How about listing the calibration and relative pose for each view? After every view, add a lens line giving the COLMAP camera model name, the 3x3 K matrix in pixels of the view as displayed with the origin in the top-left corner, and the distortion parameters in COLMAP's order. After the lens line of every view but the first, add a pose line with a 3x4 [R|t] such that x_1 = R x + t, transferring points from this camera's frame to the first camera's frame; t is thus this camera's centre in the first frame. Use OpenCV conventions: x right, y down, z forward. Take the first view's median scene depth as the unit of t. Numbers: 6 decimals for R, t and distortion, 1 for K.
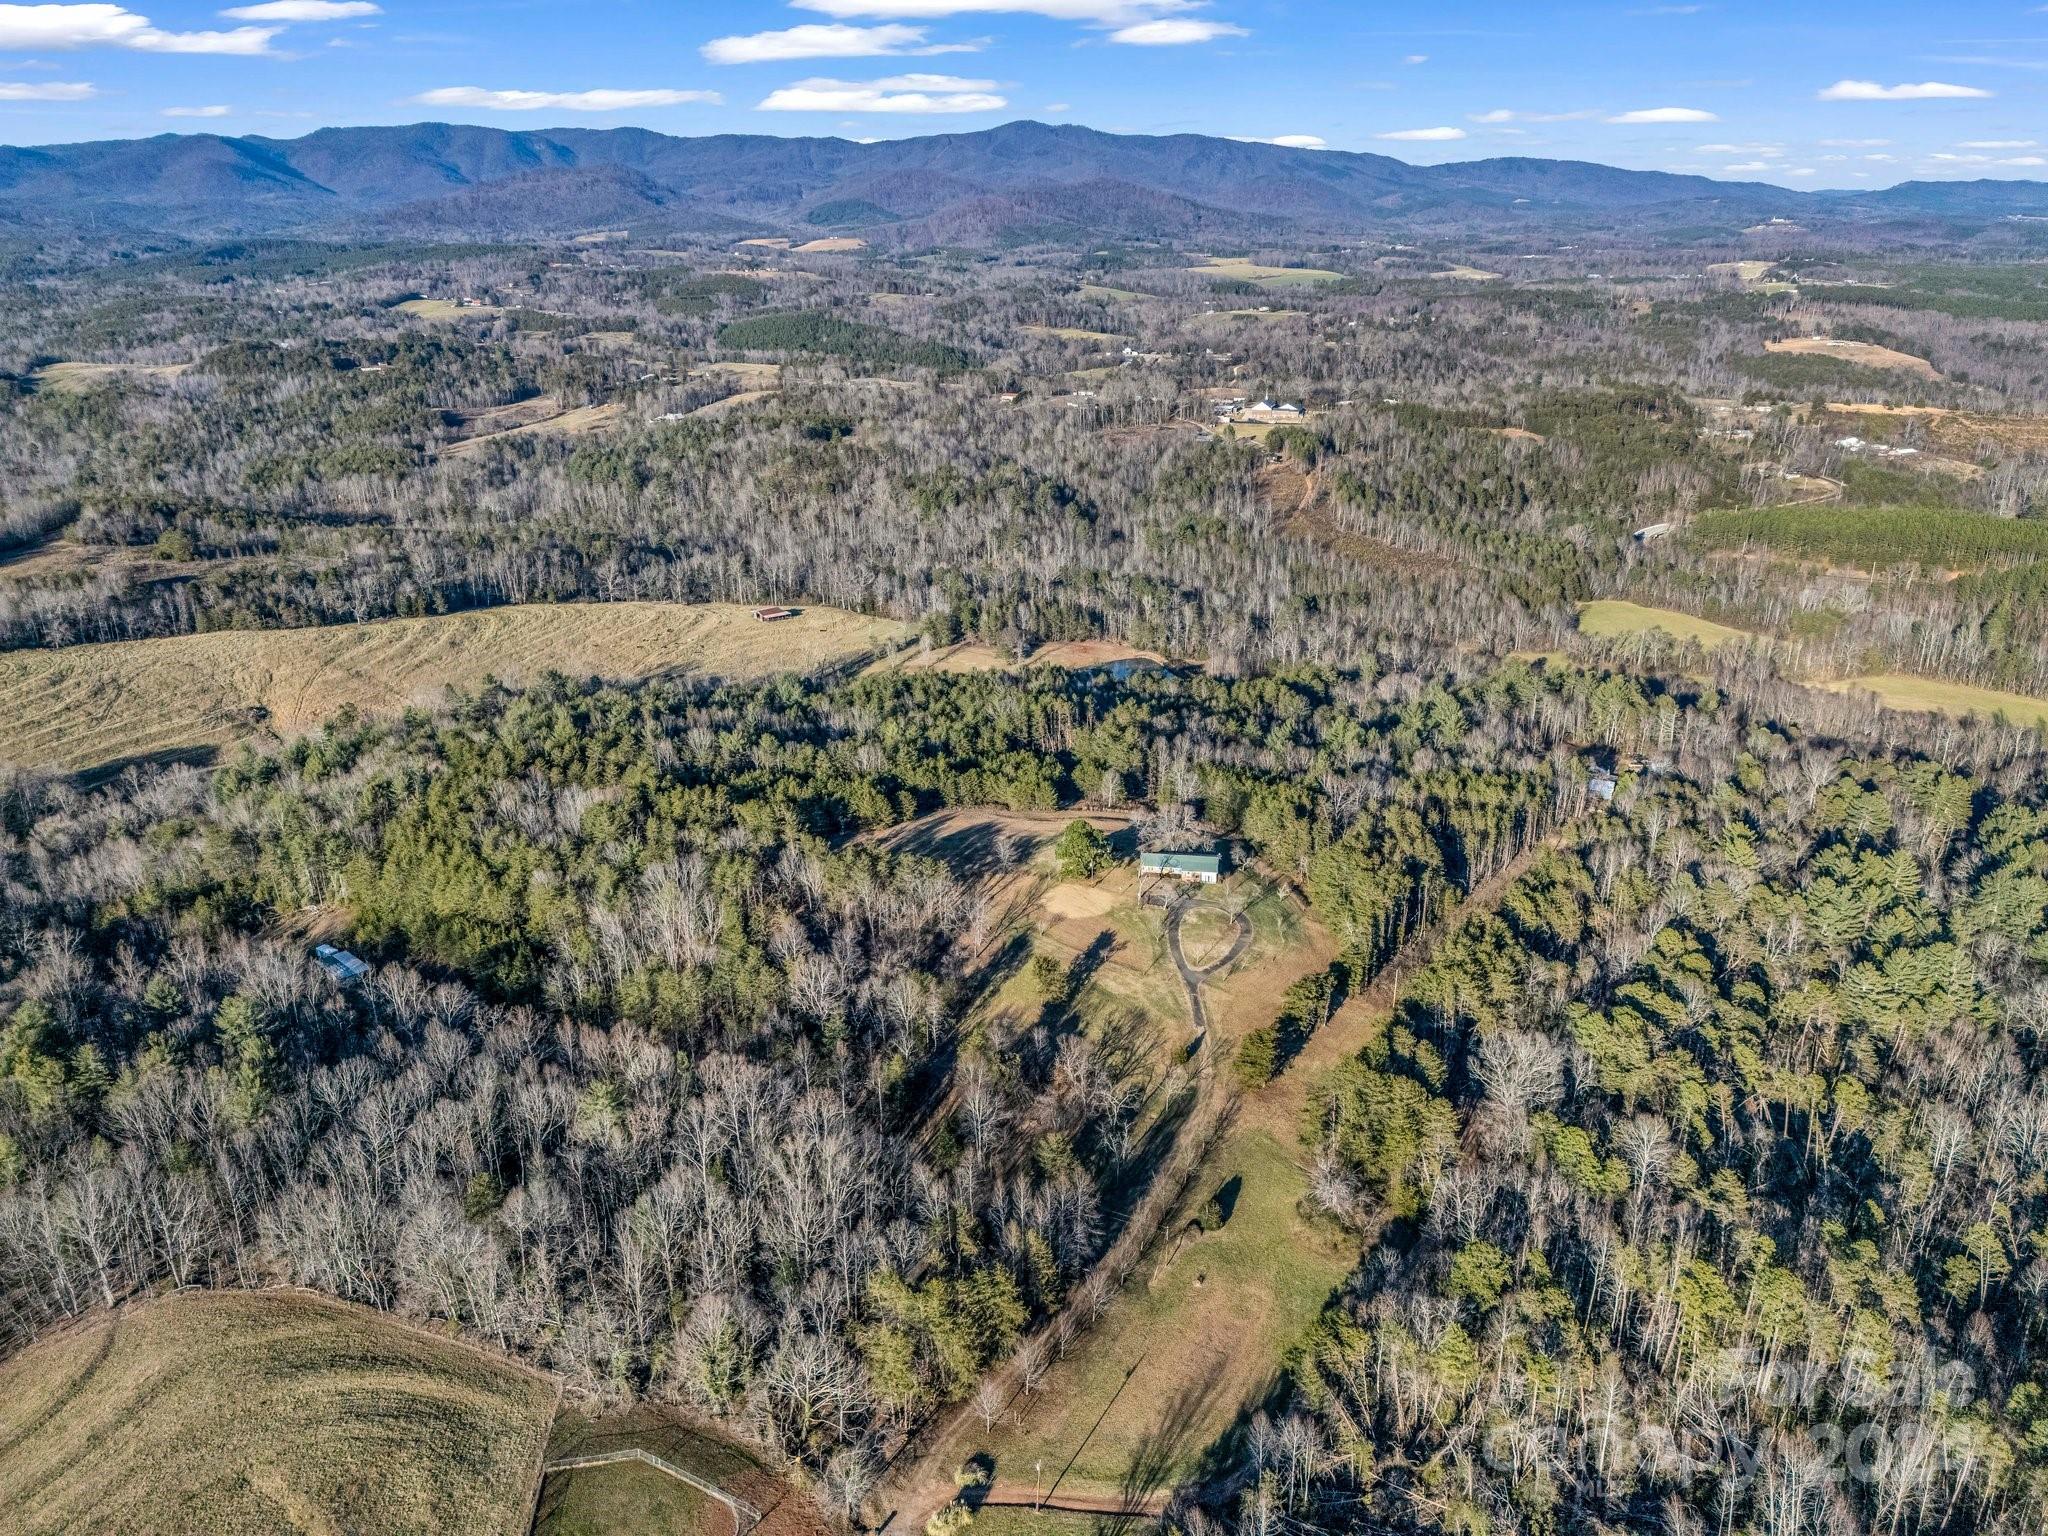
lens RADIAL K [[1514.4, 0, 1024.0], [0, 1514.4, 768.0], [0, 0, 1]] dist [0.072064, -0.071622]
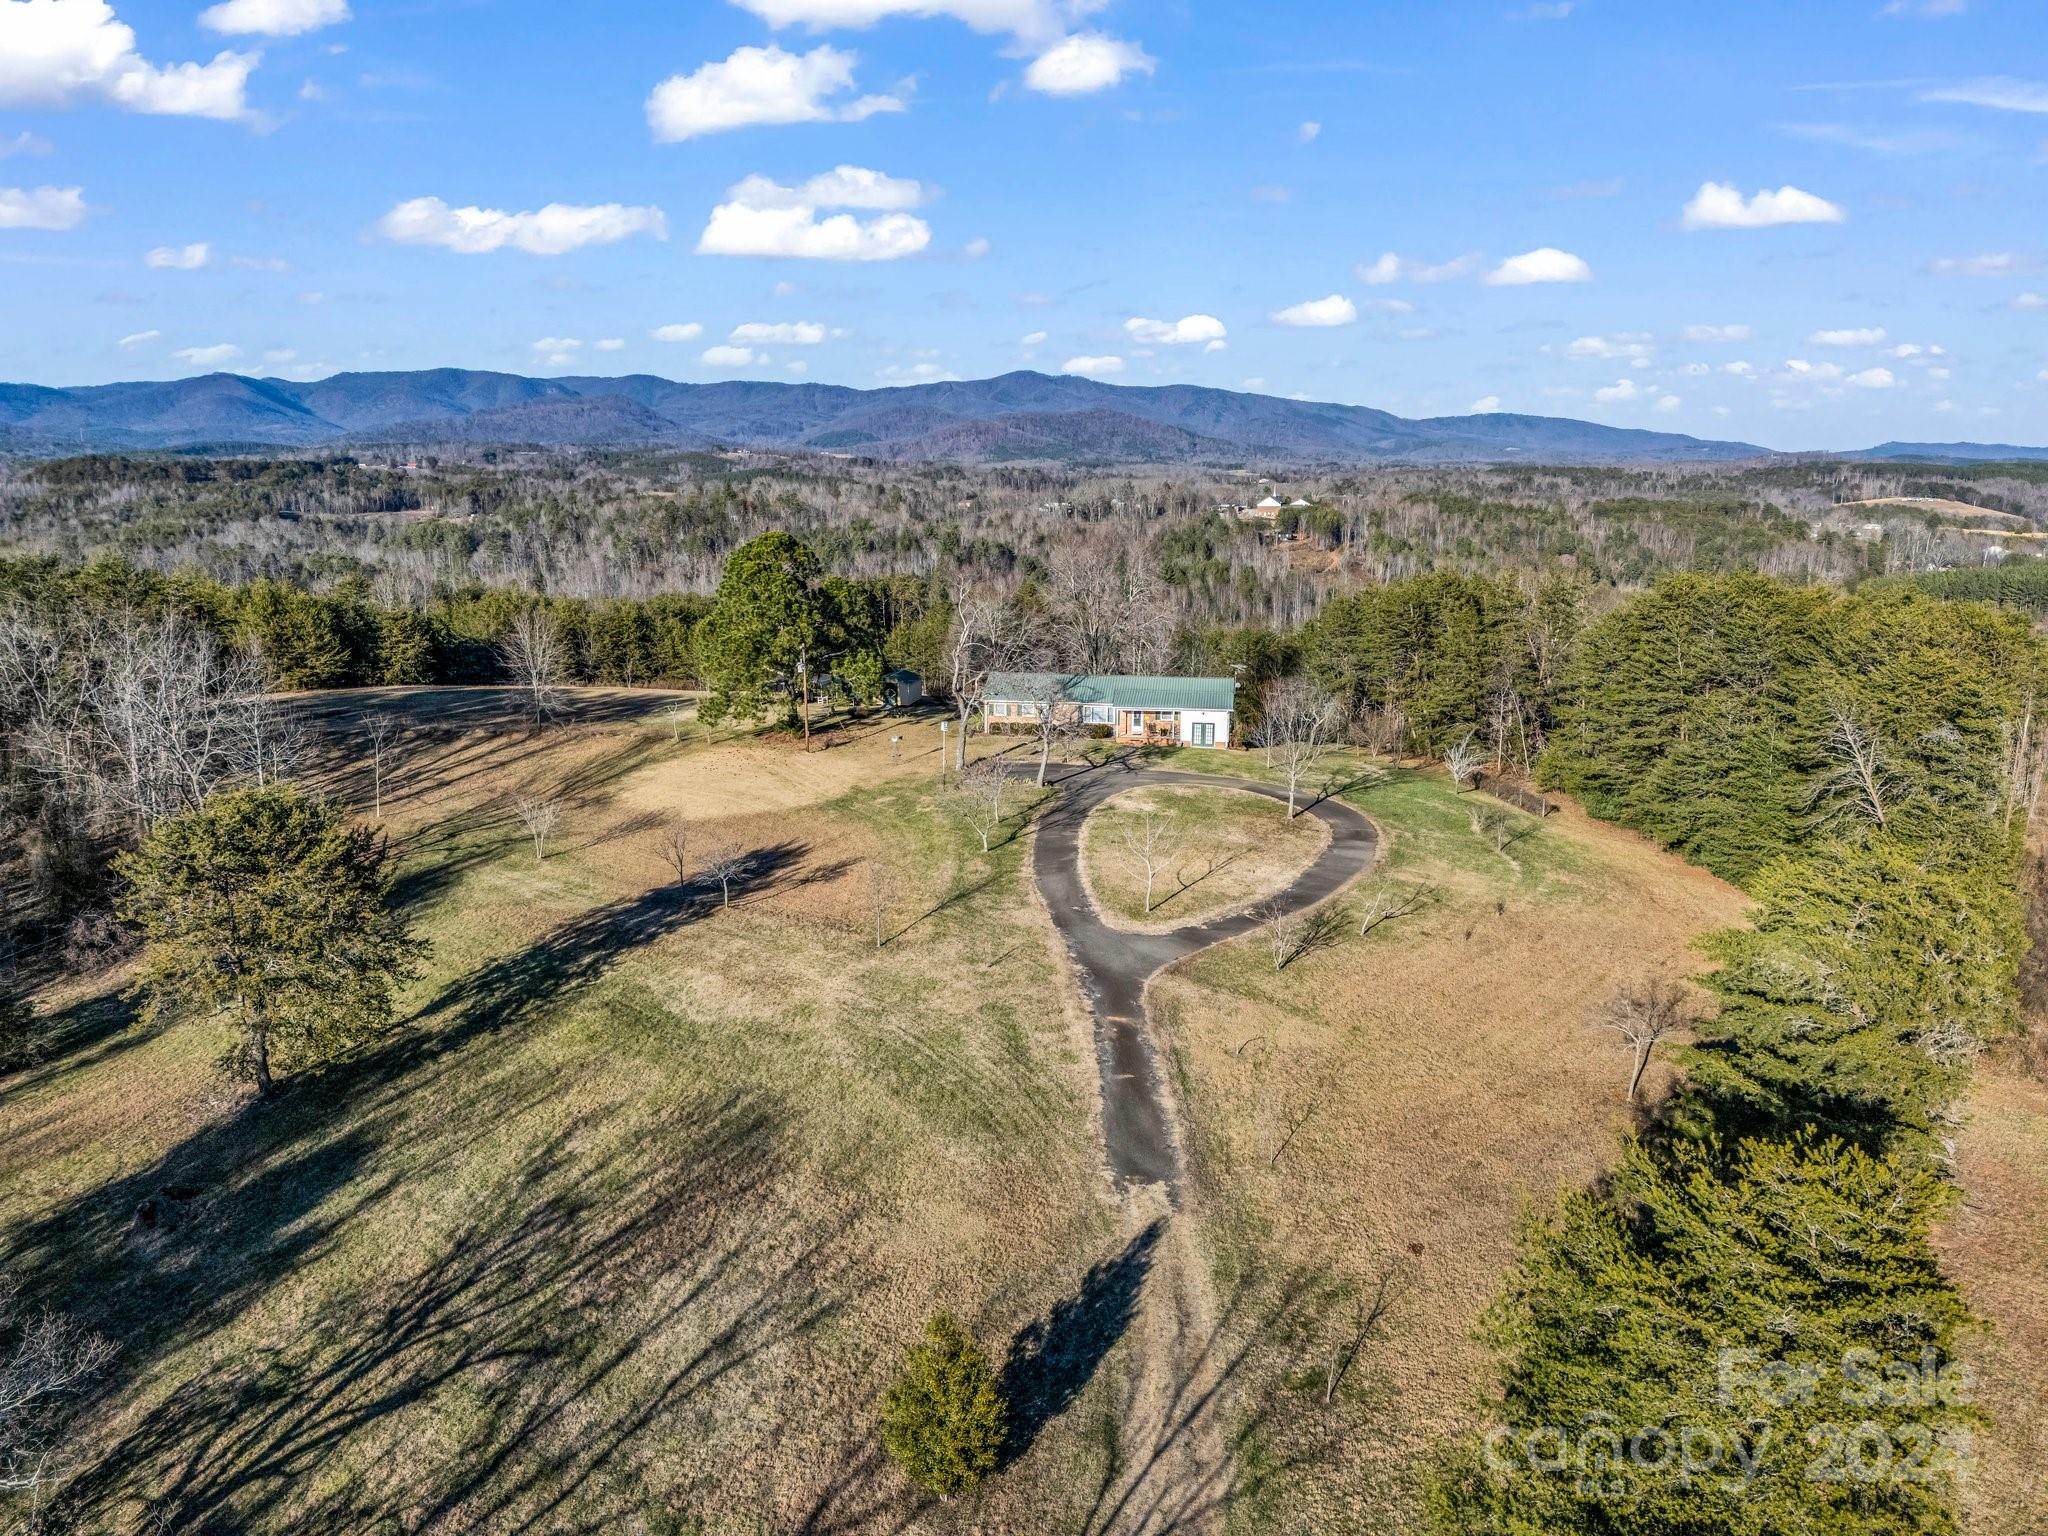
lens RADIAL K [[1514.4, 0, 1024.0], [0, 1514.4, 768.0], [0, 0, 1]] dist [0.072064, -0.071622]
pose [[0.999924, 0.012331, -0.000695, 0.037387], [-0.012280, 0.986654, -0.162367, 0.055442], [-0.001316, 0.162363, 0.986730, 0.304129]]
